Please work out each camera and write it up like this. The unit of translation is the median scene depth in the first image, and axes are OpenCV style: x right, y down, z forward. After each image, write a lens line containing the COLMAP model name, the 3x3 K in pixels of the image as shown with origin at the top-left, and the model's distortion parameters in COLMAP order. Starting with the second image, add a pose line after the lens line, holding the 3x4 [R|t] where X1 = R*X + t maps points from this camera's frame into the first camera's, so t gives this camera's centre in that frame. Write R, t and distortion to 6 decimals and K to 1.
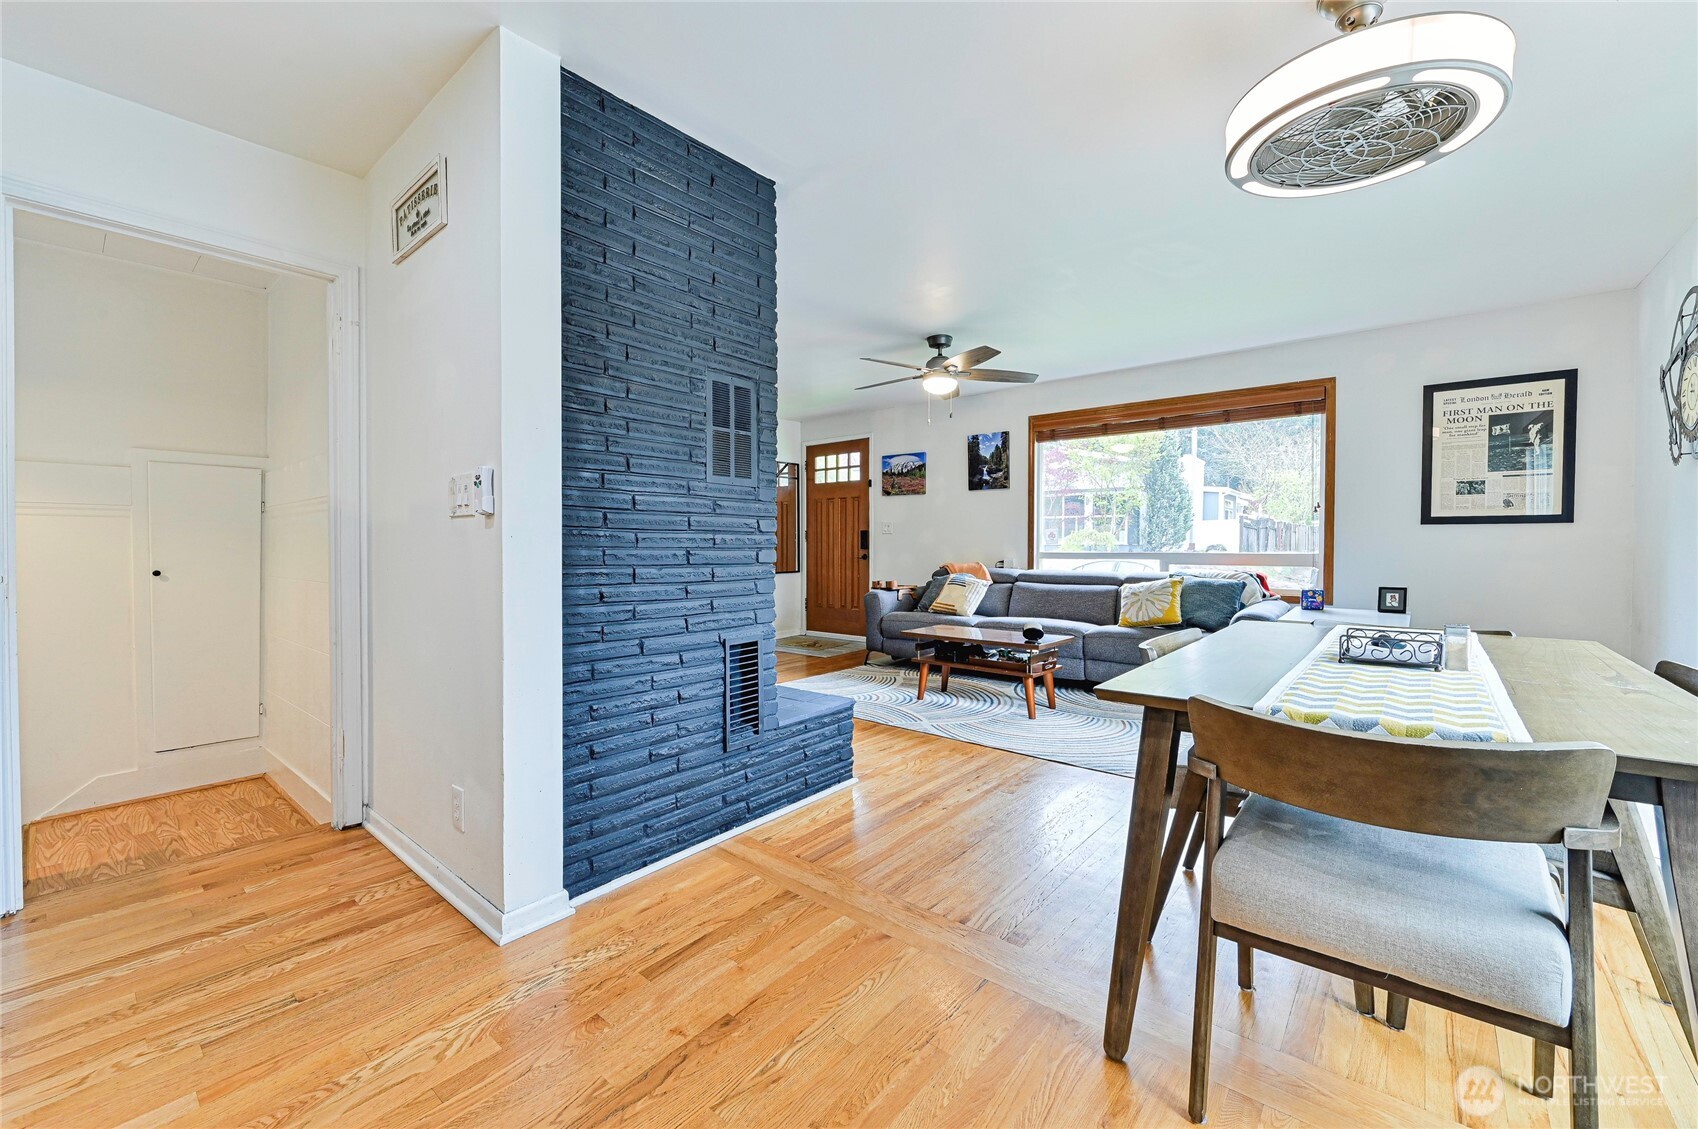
lens RADIAL K [[684.1, 0, 843.5], [0, 684.1, 556.6], [0, 0, 1]] dist [0.000555, 0.000236]
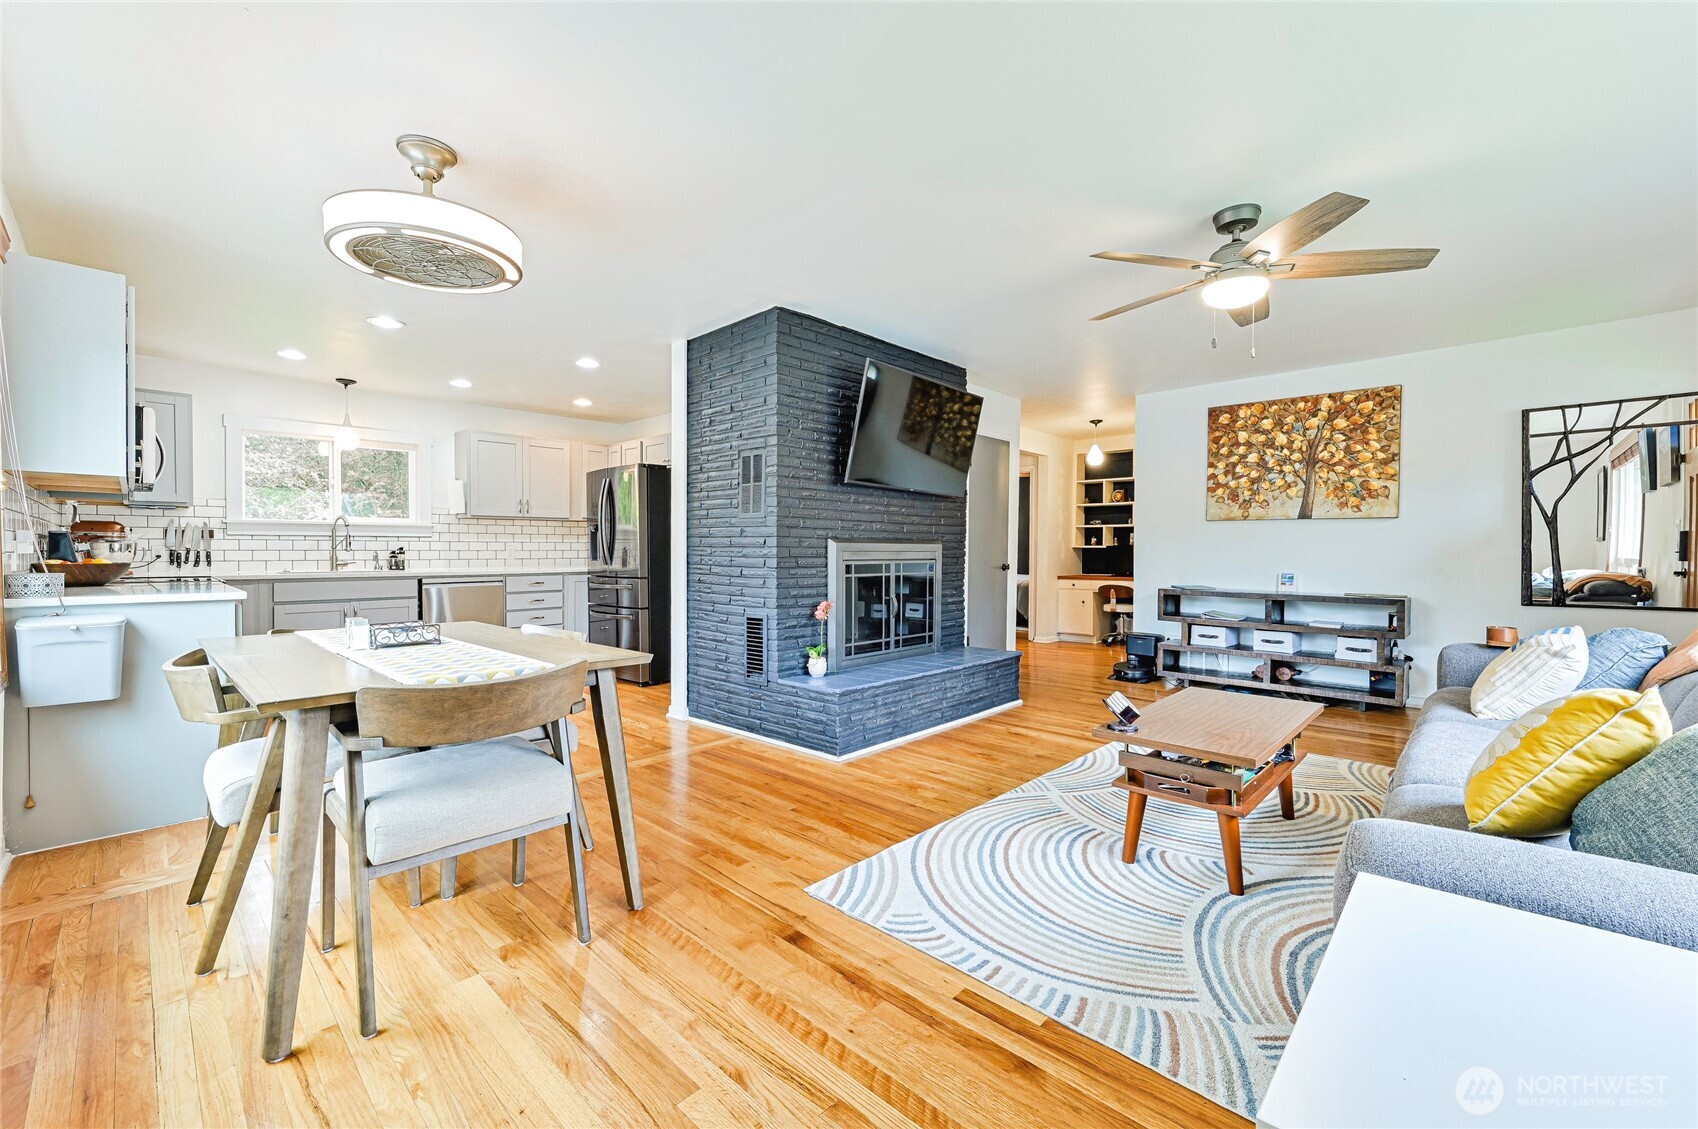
lens RADIAL K [[684.1, 0, 841.8], [0, 684.1, 560.7], [0, 0, 1]] dist [0.000555, 0.000236]
pose [[-0.059067, 0.012626, -0.998174, 0.904688], [-0.017047, 0.999761, 0.013655, -0.018762], [0.998108, 0.017822, -0.058837, 0.832170]]
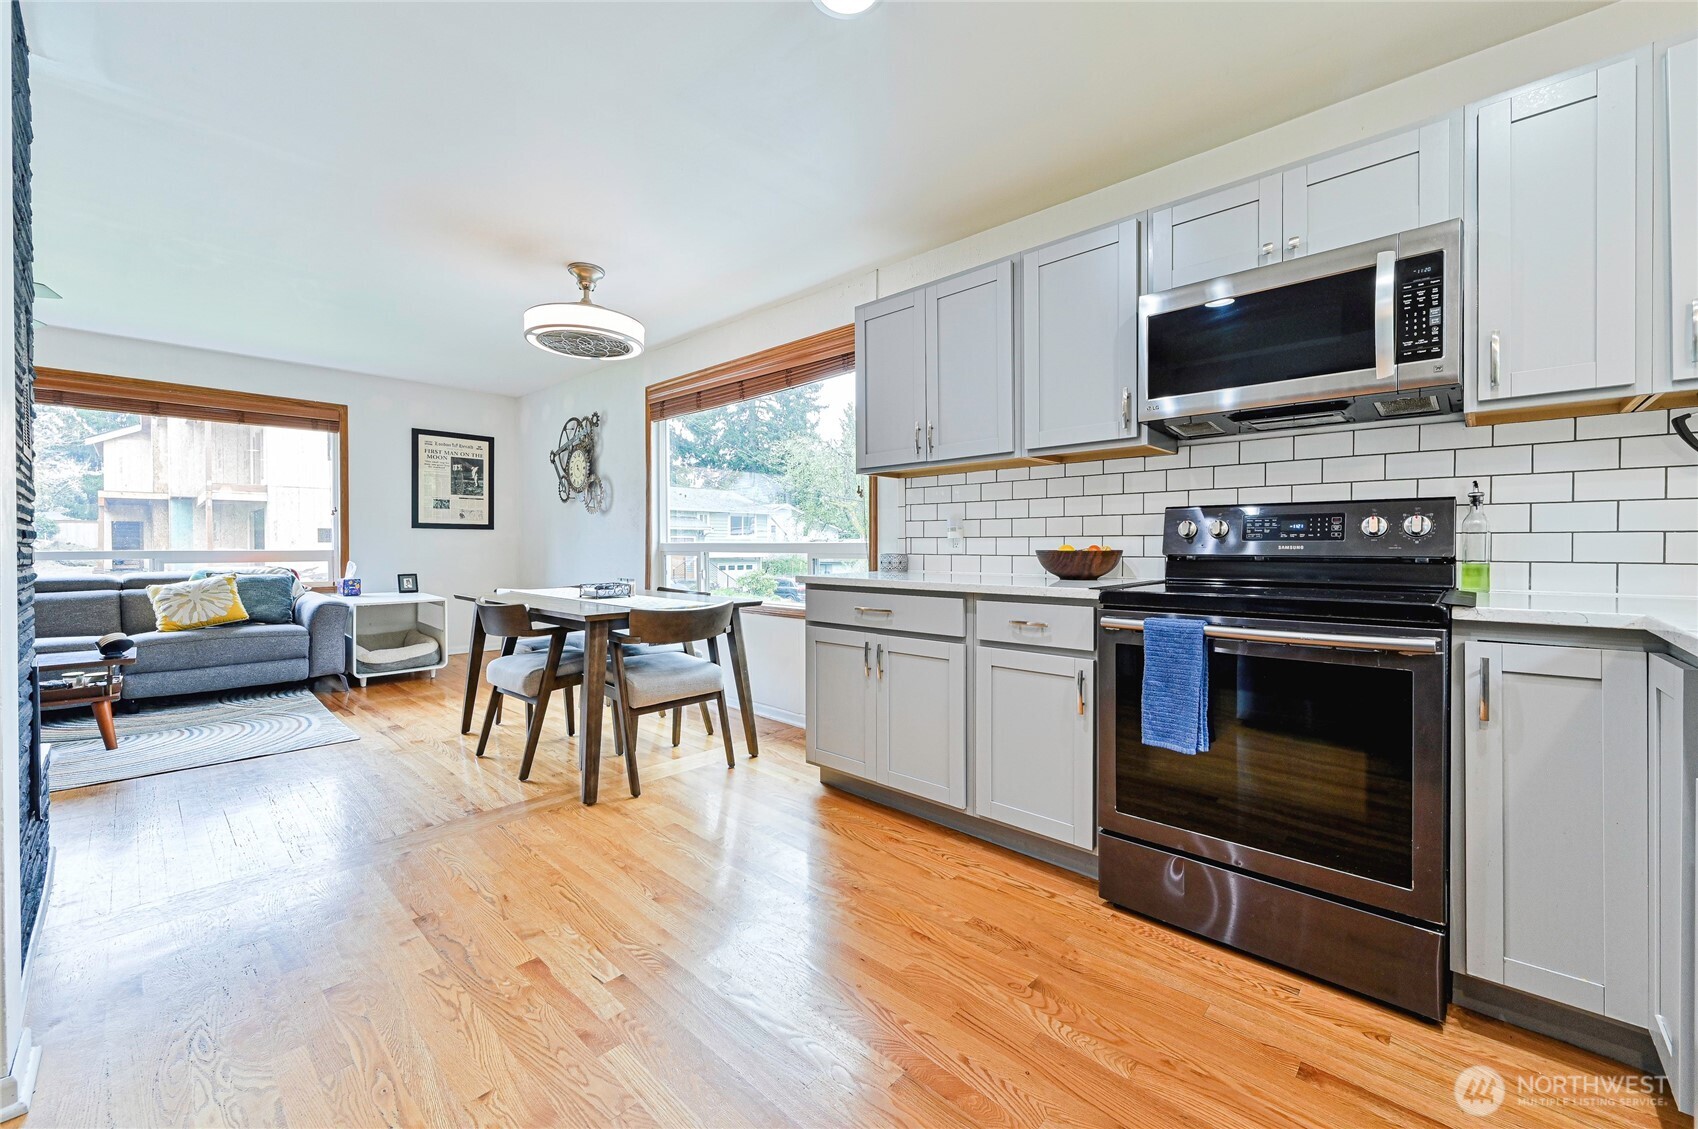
lens RADIAL K [[684.1, 0, 860.7], [0, 684.1, 558.0], [0, 0, 1]] dist [0.000555, 0.000236]
pose [[0.037289, -0.019876, 0.999107, -0.546002], [0.016074, 0.999685, 0.019288, 0.000759], [-0.999175, 0.015341, 0.037596, 0.051913]]
